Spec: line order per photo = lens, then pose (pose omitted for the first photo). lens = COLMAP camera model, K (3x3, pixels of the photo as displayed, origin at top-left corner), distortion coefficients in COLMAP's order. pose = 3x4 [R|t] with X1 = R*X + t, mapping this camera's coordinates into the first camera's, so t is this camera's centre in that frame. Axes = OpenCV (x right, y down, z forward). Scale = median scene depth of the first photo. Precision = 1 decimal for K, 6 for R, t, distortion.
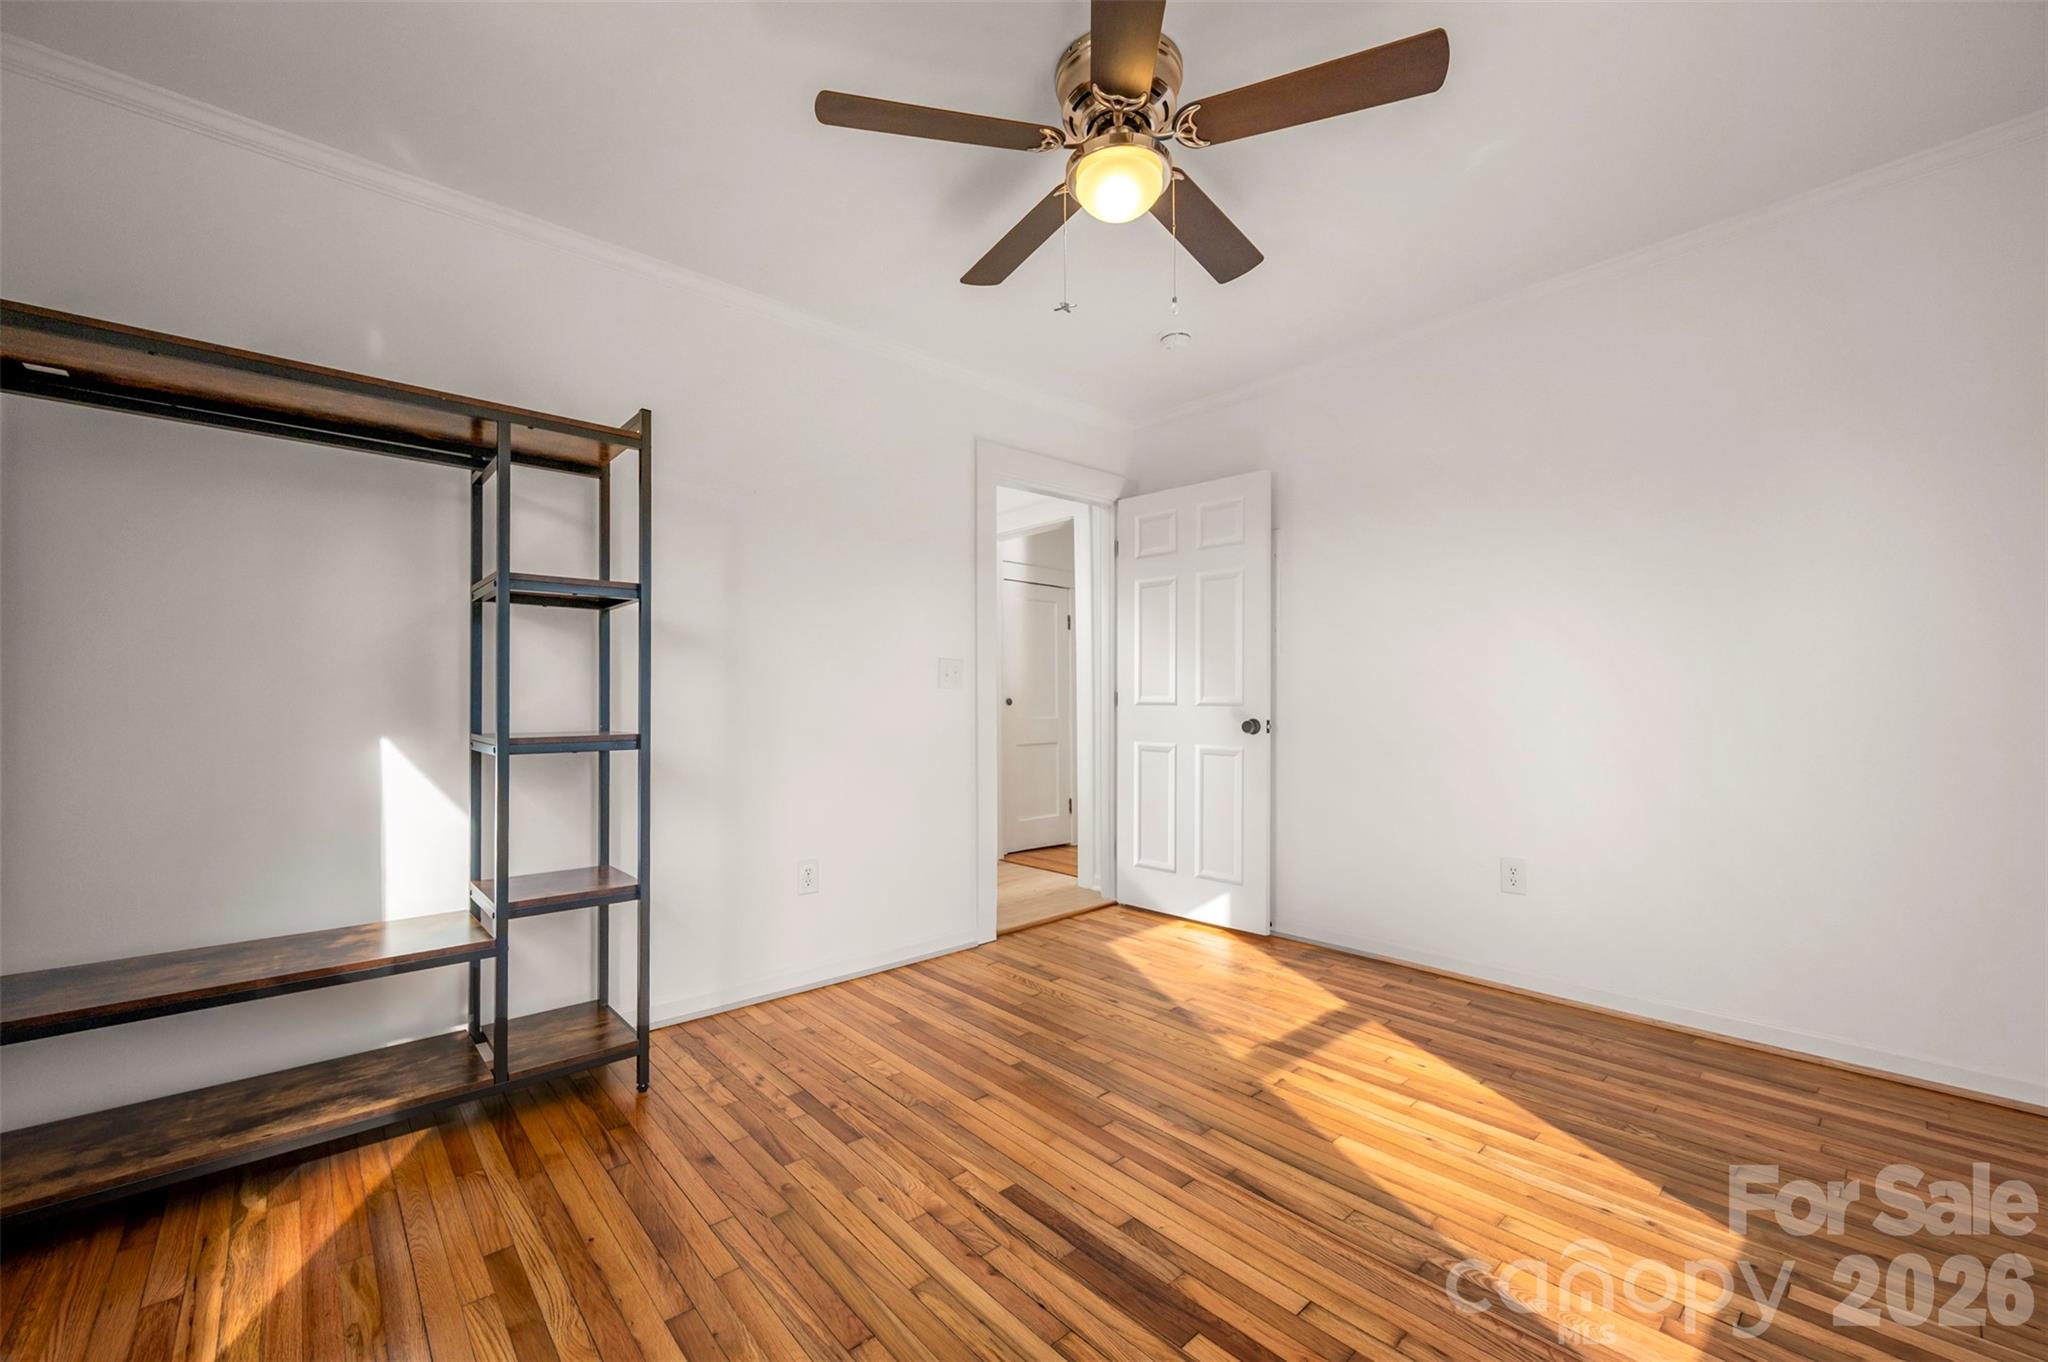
lens RADIAL K [[820.2, 0, 1024.9], [0, 820.2, 688.5], [0, 0, 1]] dist [-0.000593, -0.000029]
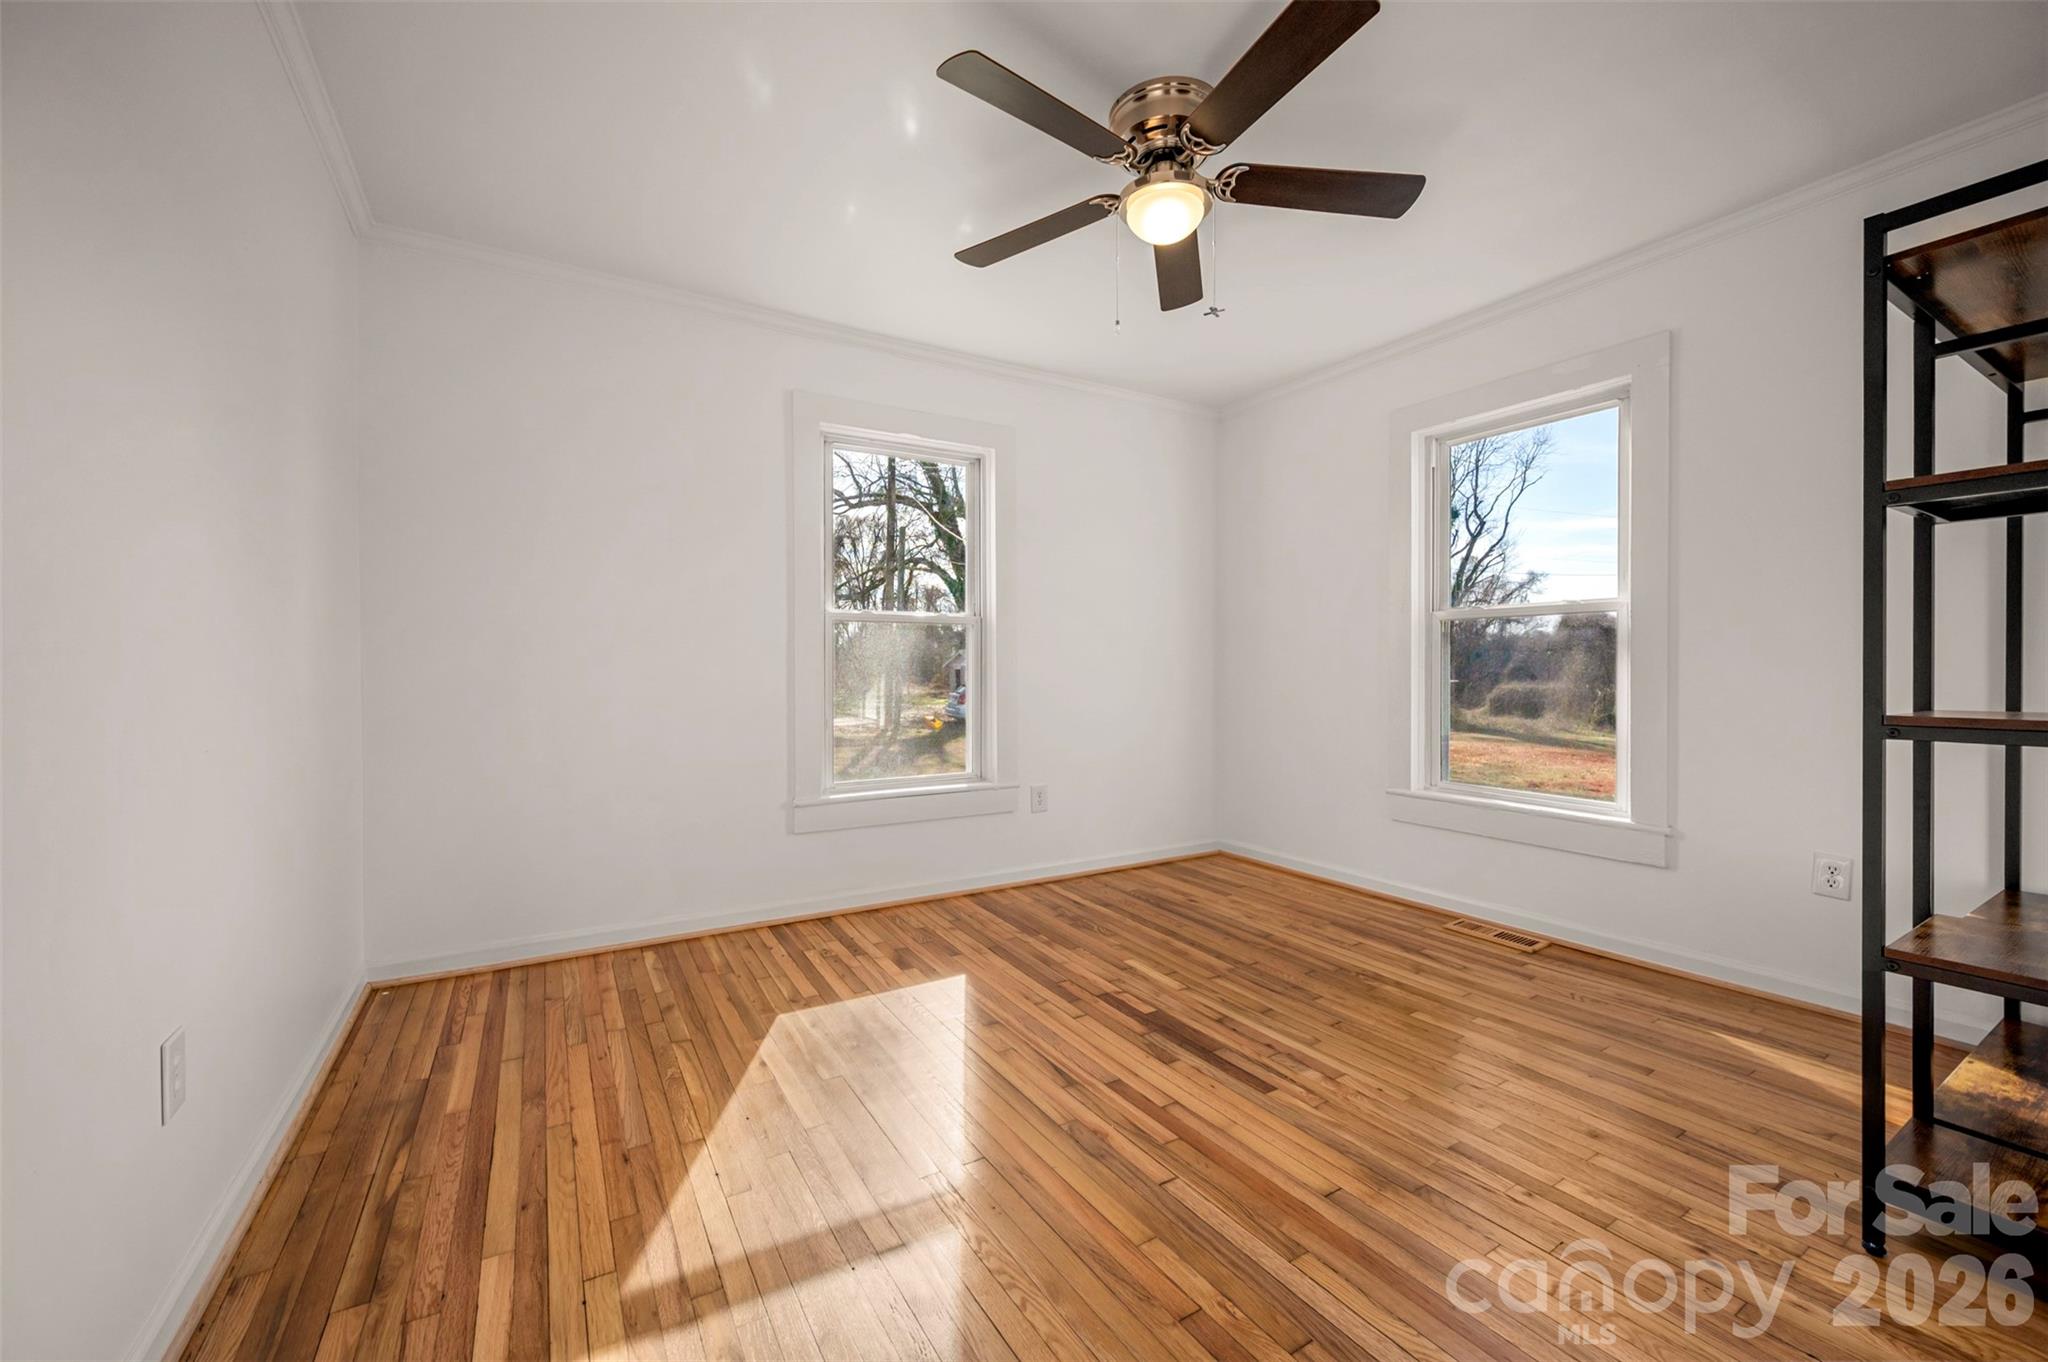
lens RADIAL K [[820.2, 0, 1034.0], [0, 820.2, 675.8], [0, 0, 1]] dist [-0.000593, -0.000029]
pose [[-0.984782, 0.005133, 0.173718, 0.092172], [0.005073, 0.999987, -0.000790, 0.022166], [-0.173719, 0.000103, -0.984795, 1.934753]]
